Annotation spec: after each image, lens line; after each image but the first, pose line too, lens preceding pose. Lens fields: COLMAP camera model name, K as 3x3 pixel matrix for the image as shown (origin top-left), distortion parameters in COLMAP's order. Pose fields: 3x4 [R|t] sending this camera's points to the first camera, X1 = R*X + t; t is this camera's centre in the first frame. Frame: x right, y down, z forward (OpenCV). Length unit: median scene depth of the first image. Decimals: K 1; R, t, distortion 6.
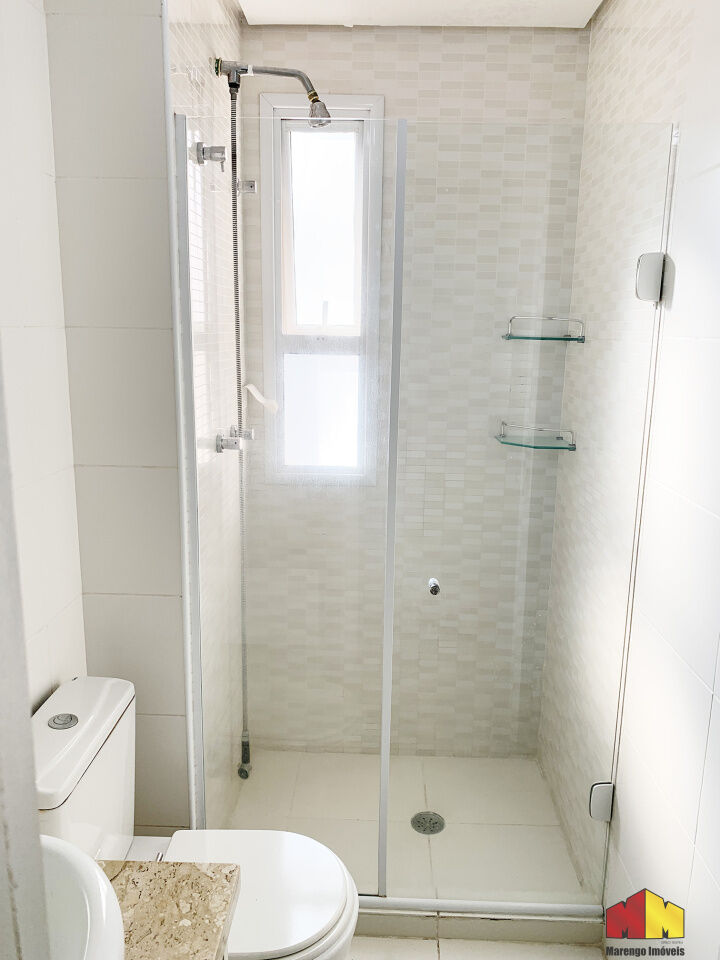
lens RADIAL K [[731.8, 0, 358.8], [0, 731.8, 486.7], [0, 0, 1]] dist [0.040351, -0.036770]
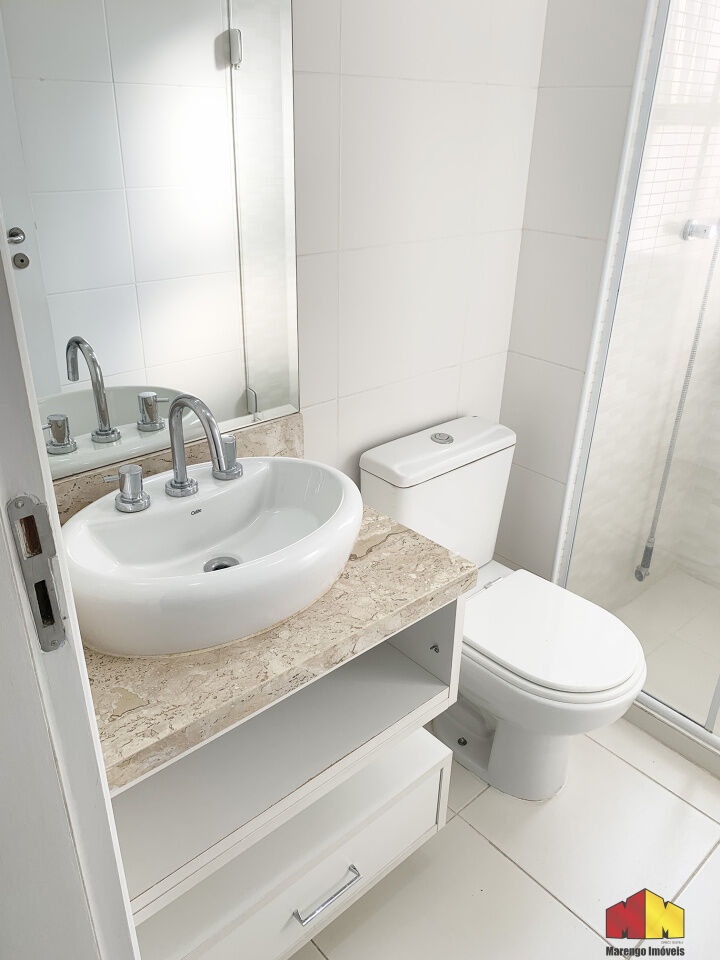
lens RADIAL K [[731.8, 0, 356.5], [0, 731.8, 477.7], [0, 0, 1]] dist [0.040351, -0.036770]
pose [[0.686441, 0.322612, -0.651705, 0.279896], [-0.165527, 0.941996, 0.291965, 0.040767], [0.708095, -0.092542, 0.700026, 0.028006]]
